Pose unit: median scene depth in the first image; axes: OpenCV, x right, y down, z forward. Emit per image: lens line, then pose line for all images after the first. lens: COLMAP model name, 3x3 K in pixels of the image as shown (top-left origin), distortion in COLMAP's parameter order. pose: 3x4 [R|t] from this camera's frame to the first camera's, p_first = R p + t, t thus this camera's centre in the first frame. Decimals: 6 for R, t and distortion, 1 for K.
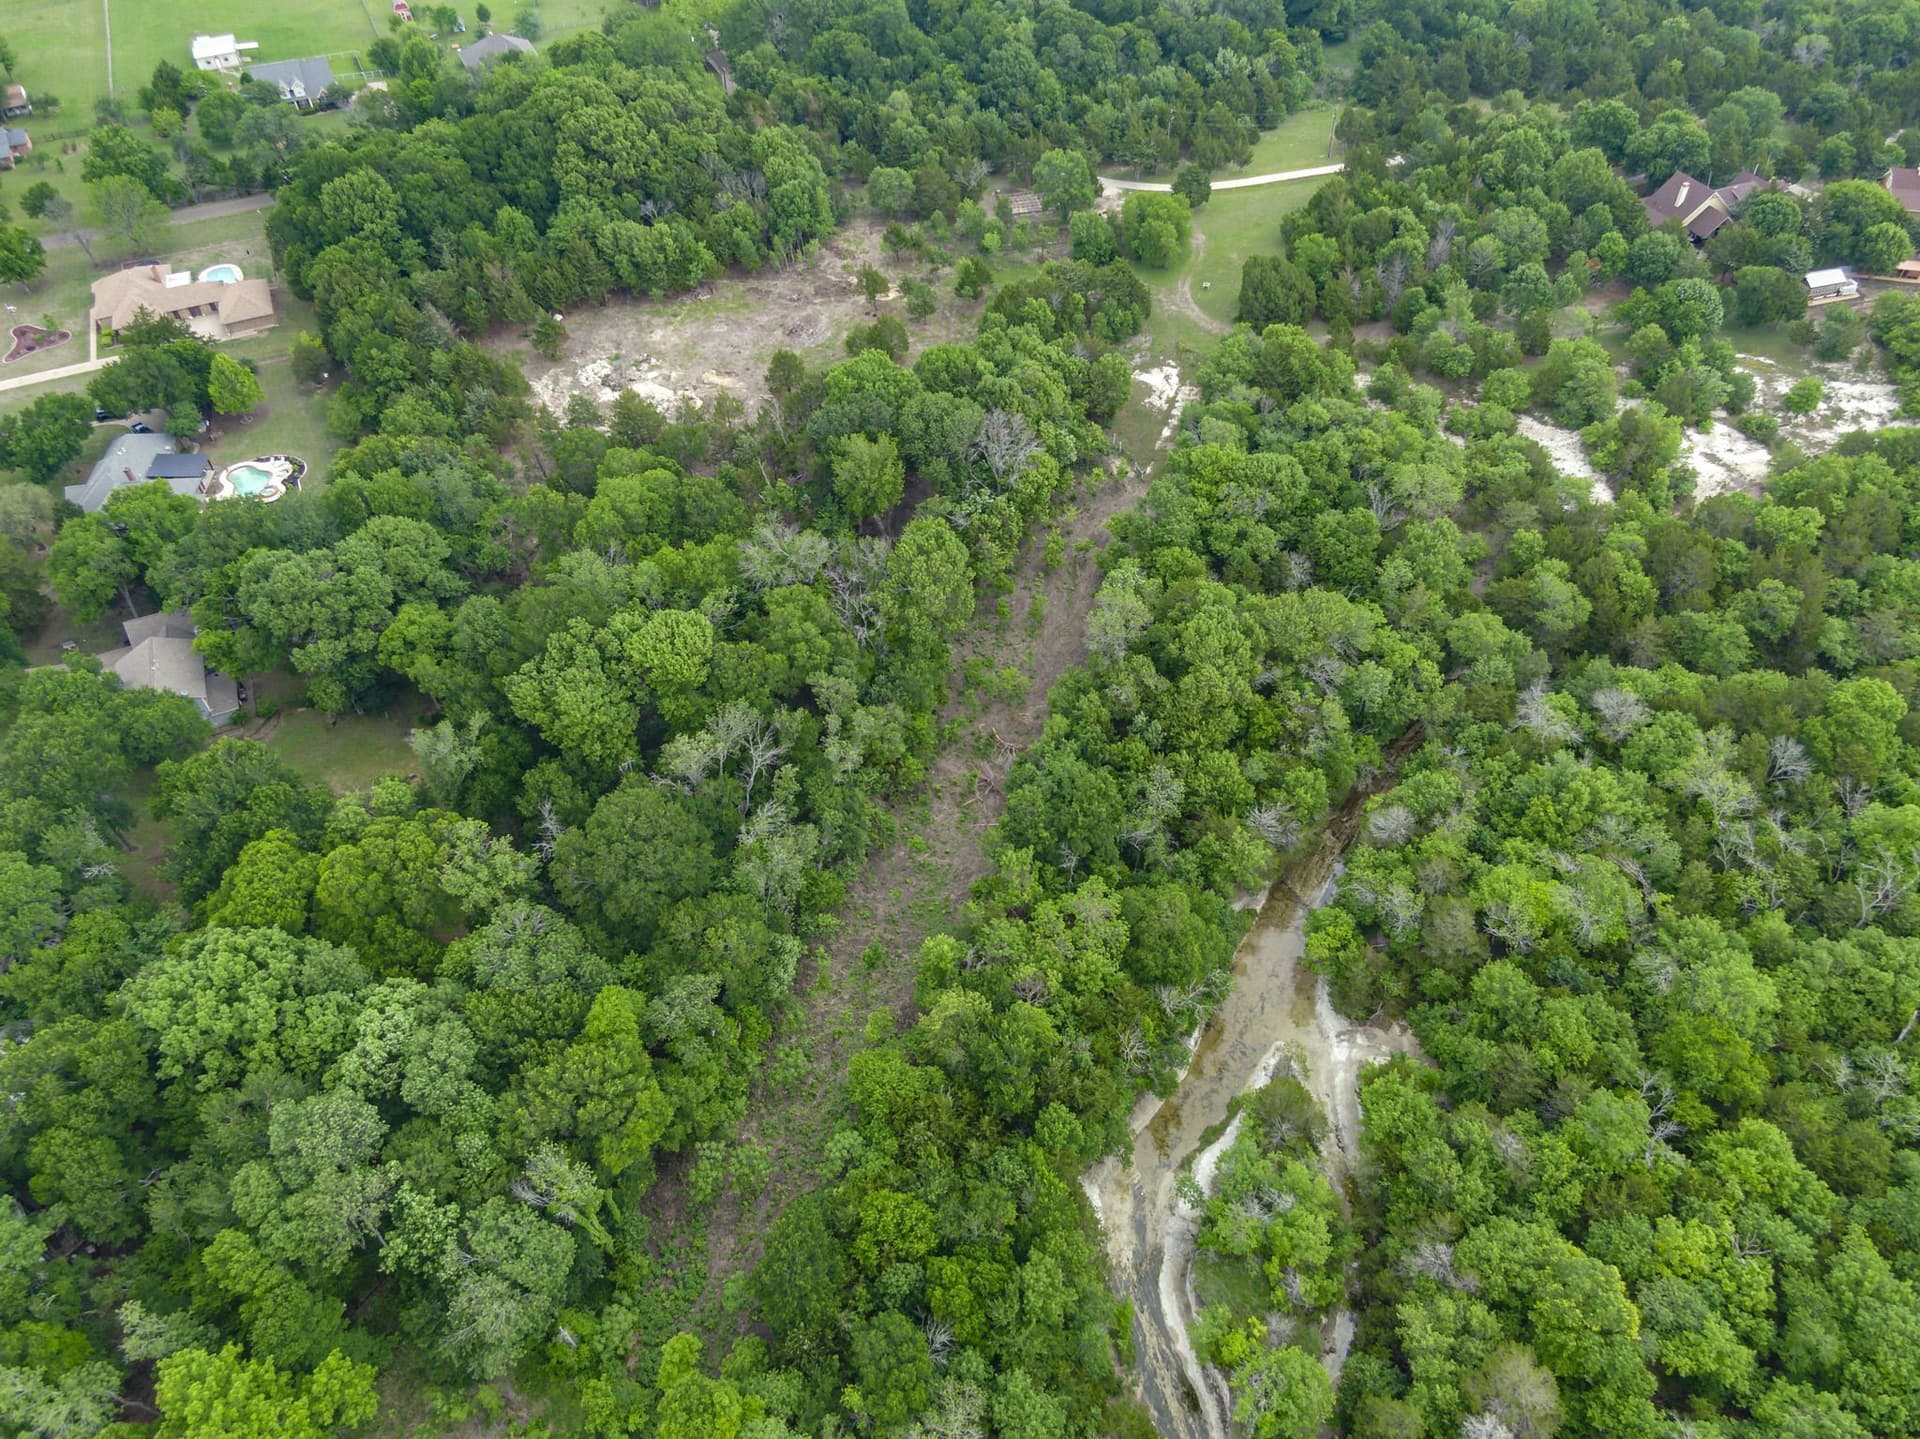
lens RADIAL K [[1639.9, 0, 960.0], [0, 1639.9, 719.5], [0, 0, 1]] dist [0.052003, -0.009350]
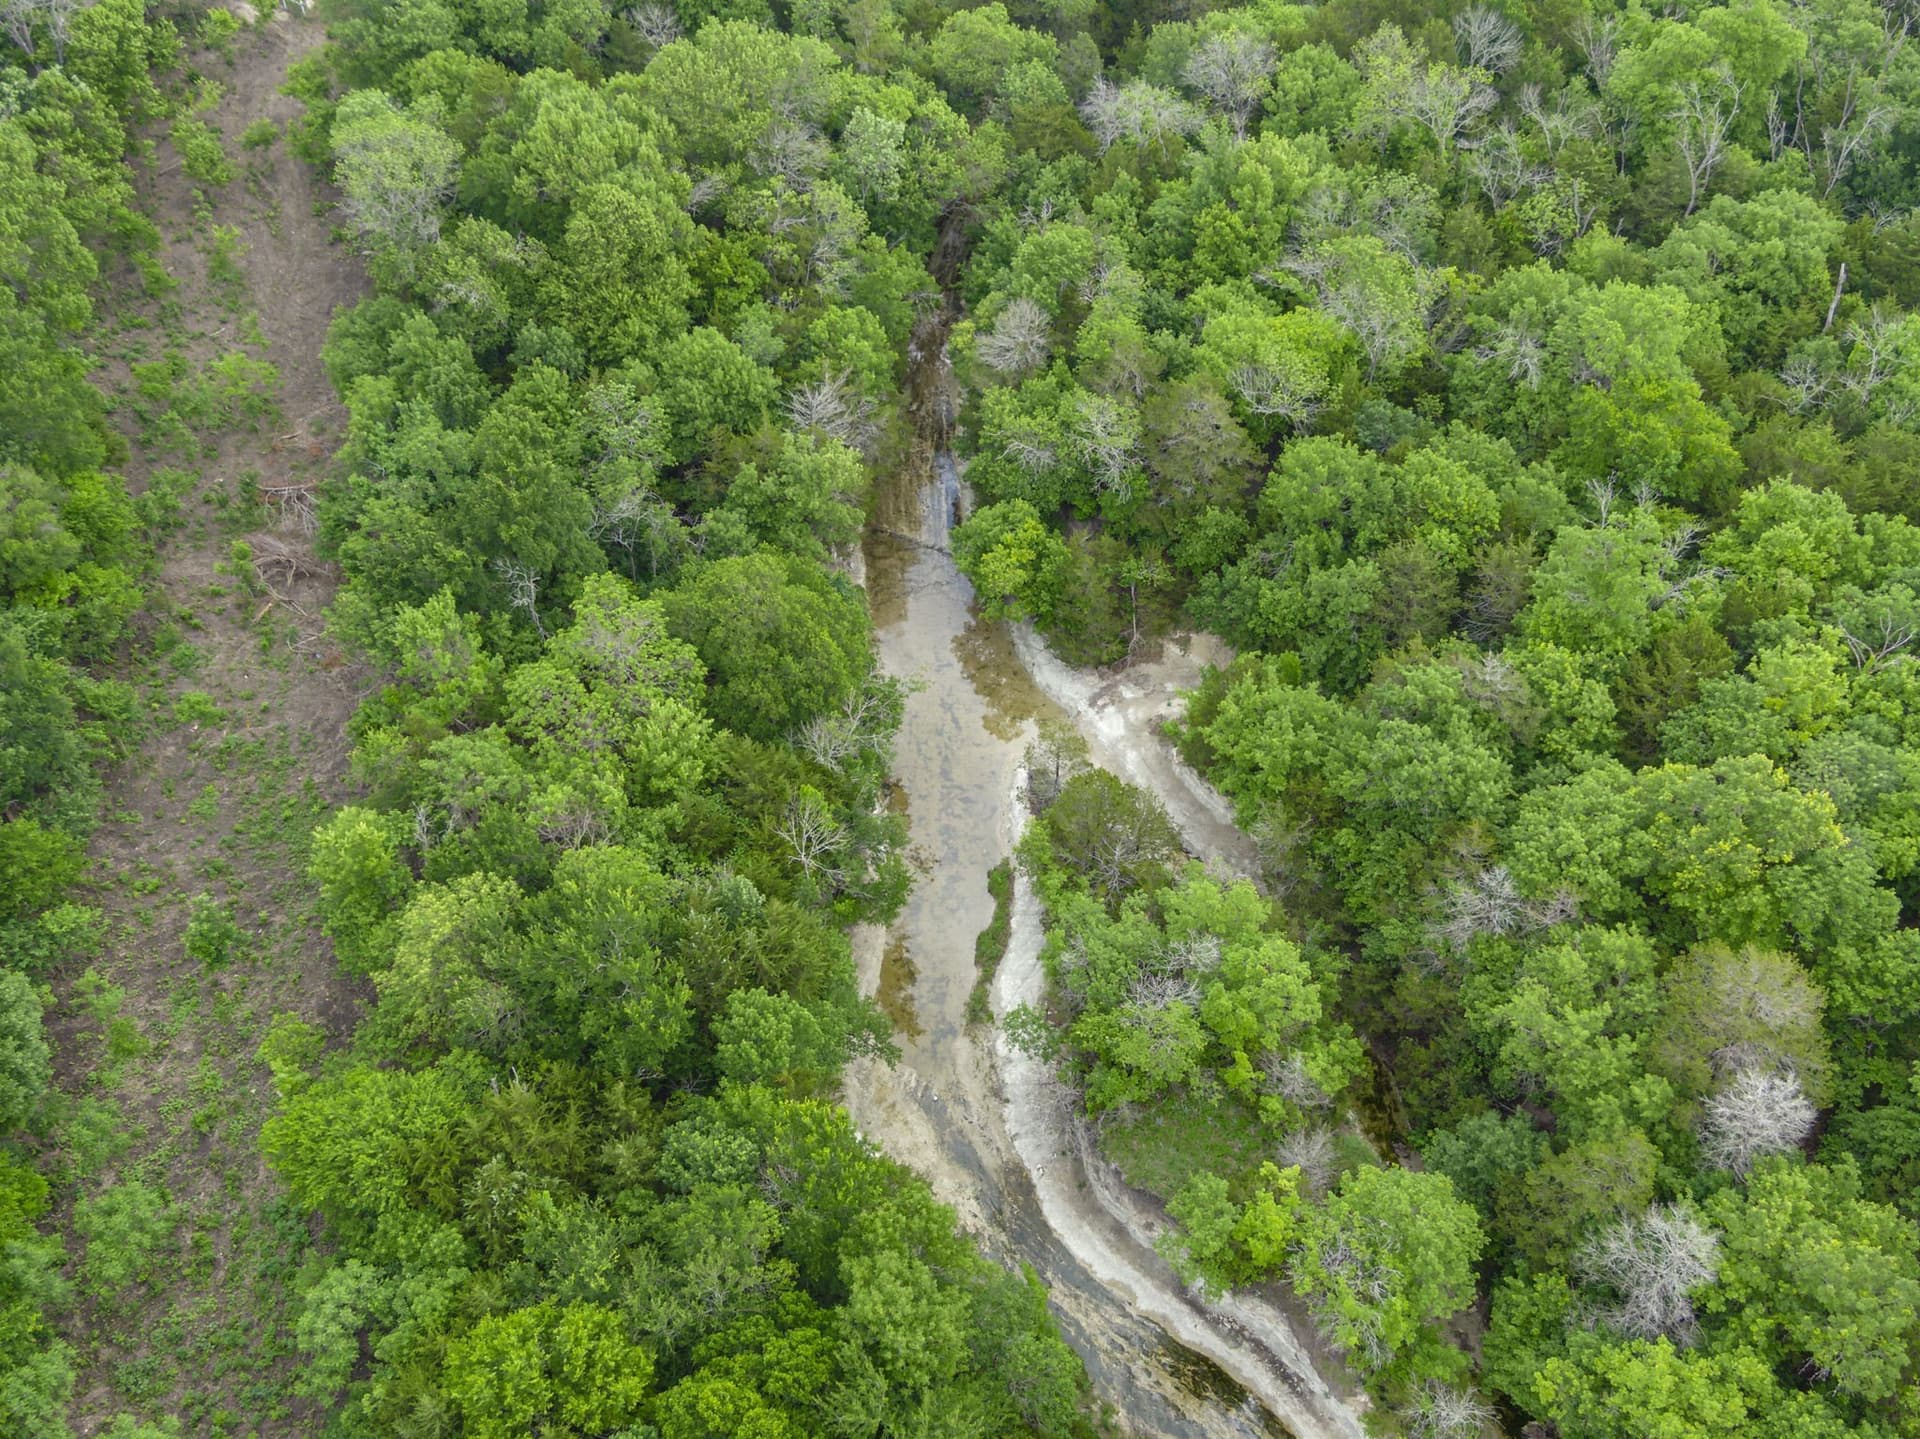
lens RADIAL K [[1789.5, 0, 960.1], [0, 1789.5, 814.1], [0, 0, 1]] dist [0.060504, 0.000780]
pose [[0.818296, -0.388774, 0.423376, -0.086349], [0.393735, 0.915745, 0.079896, 0.162671], [-0.418766, 0.101320, 0.902424, 0.473884]]
